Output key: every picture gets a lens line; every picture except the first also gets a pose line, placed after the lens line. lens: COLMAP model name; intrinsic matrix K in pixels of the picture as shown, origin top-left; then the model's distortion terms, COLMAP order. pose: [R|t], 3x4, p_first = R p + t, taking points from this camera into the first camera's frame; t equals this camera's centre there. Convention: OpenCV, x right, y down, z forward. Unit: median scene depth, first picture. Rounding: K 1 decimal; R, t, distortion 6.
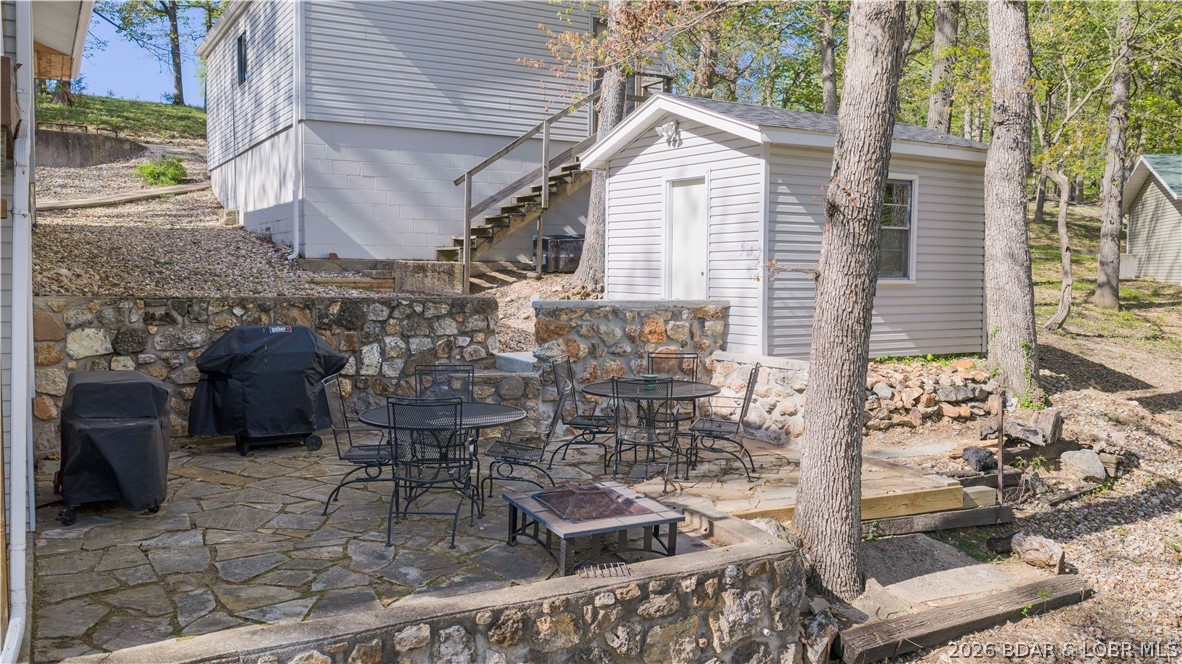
lens RADIAL K [[980.7, 0, 596.0], [0, 980.7, 331.4], [0, 0, 1]] dist [0.037672, -0.096152]
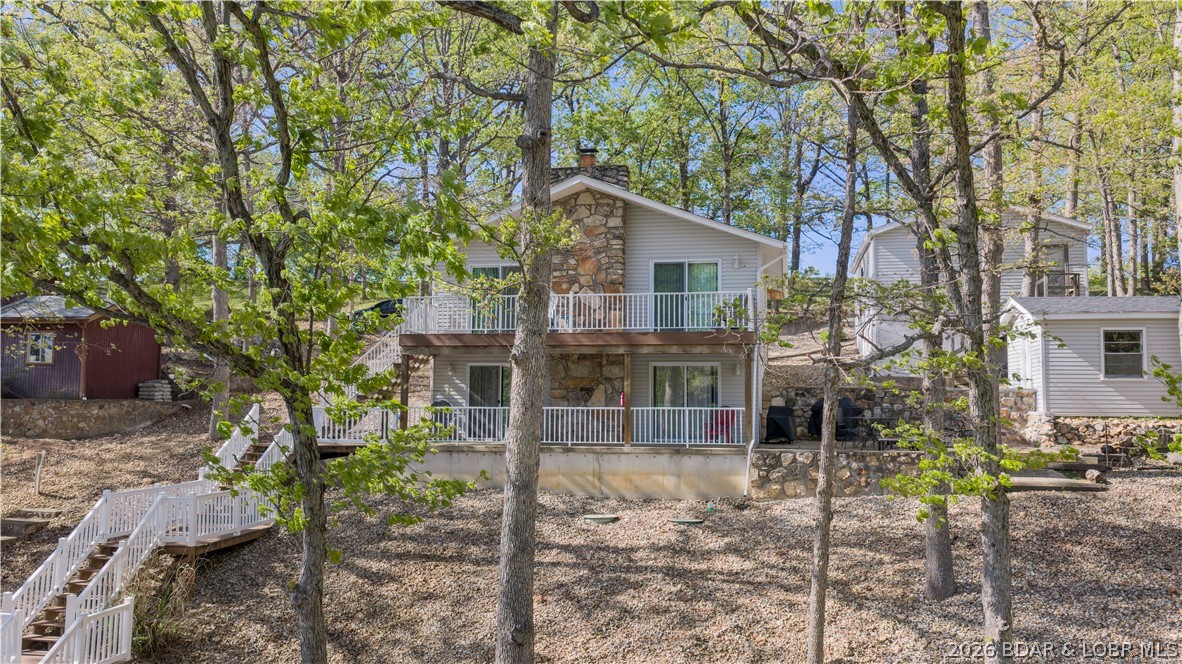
lens RADIAL K [[980.7, 0, 596.0], [0, 980.7, 331.4], [0, 0, 1]] dist [0.037672, -0.096152]
pose [[0.759626, -0.051482, -0.648320, 0.866715], [-0.041825, 0.990931, -0.127693, 0.173696], [0.649014, 0.124115, 0.750584, -1.395912]]
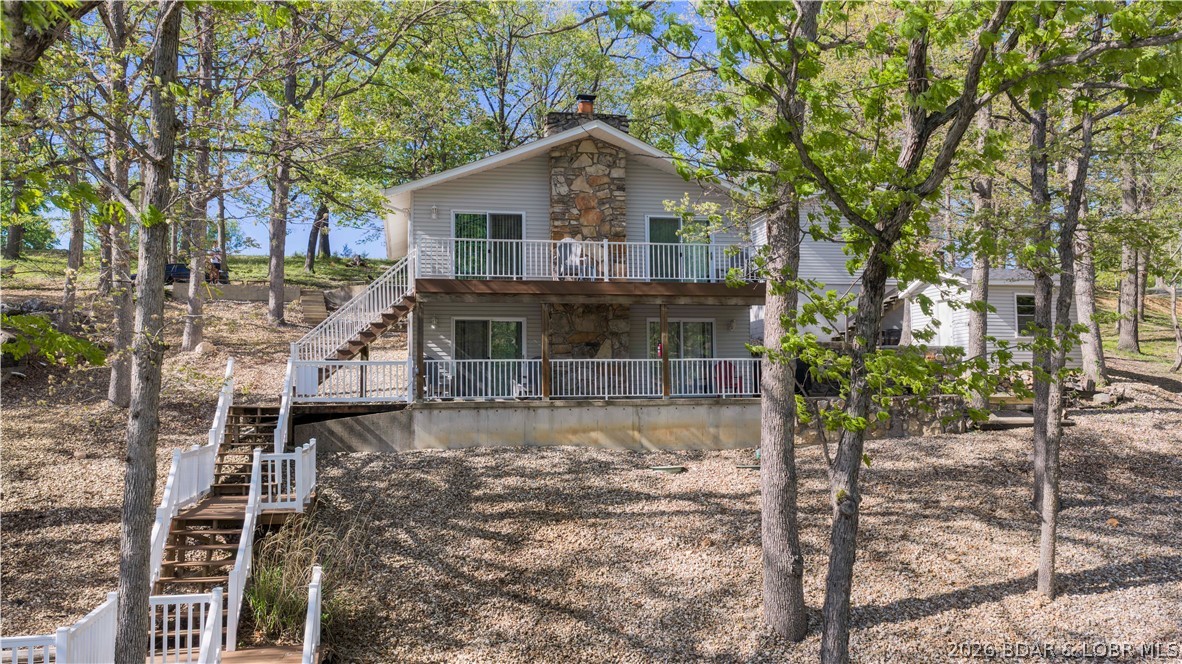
lens RADIAL K [[980.7, 0, 596.0], [0, 980.7, 331.4], [0, 0, 1]] dist [0.037672, -0.096152]
pose [[0.947393, -0.041592, -0.317358, 0.050879], [-0.002379, 0.990579, -0.136923, 0.291630], [0.320063, 0.130474, 0.938369, -1.751143]]
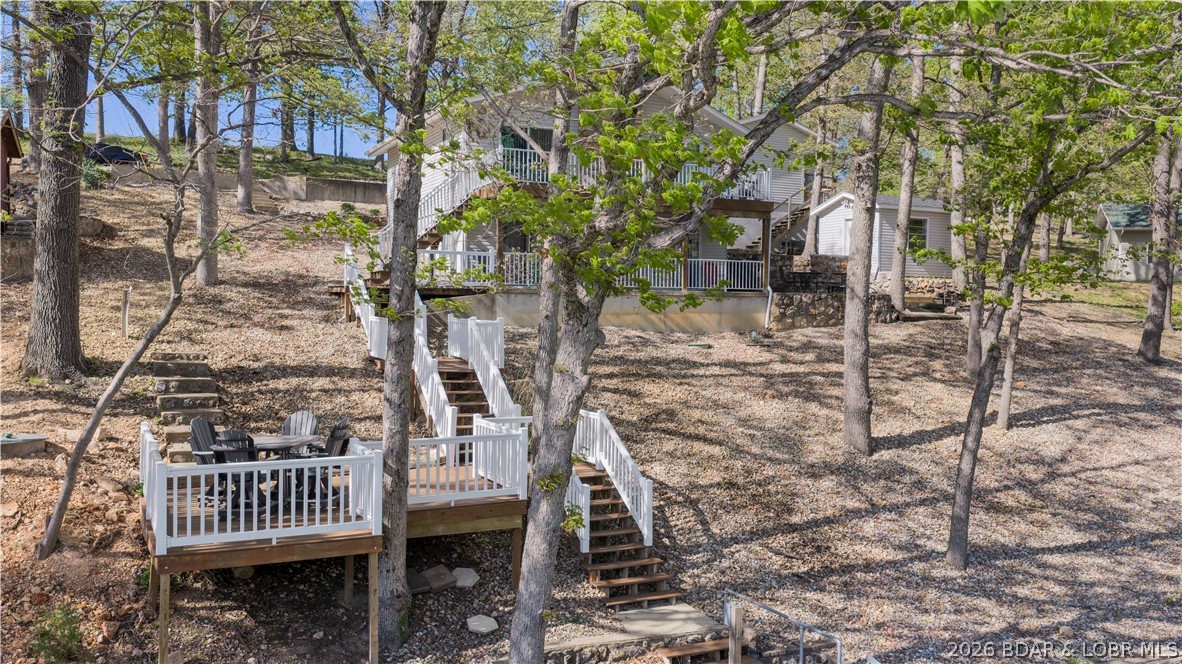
lens RADIAL K [[980.7, 0, 596.0], [0, 980.7, 331.4], [0, 0, 1]] dist [0.037672, -0.096152]
pose [[0.996695, 0.008712, -0.080767, -0.499100], [-0.011840, 0.999195, -0.038334, 0.357743], [0.080368, 0.039164, 0.995996, -2.327379]]
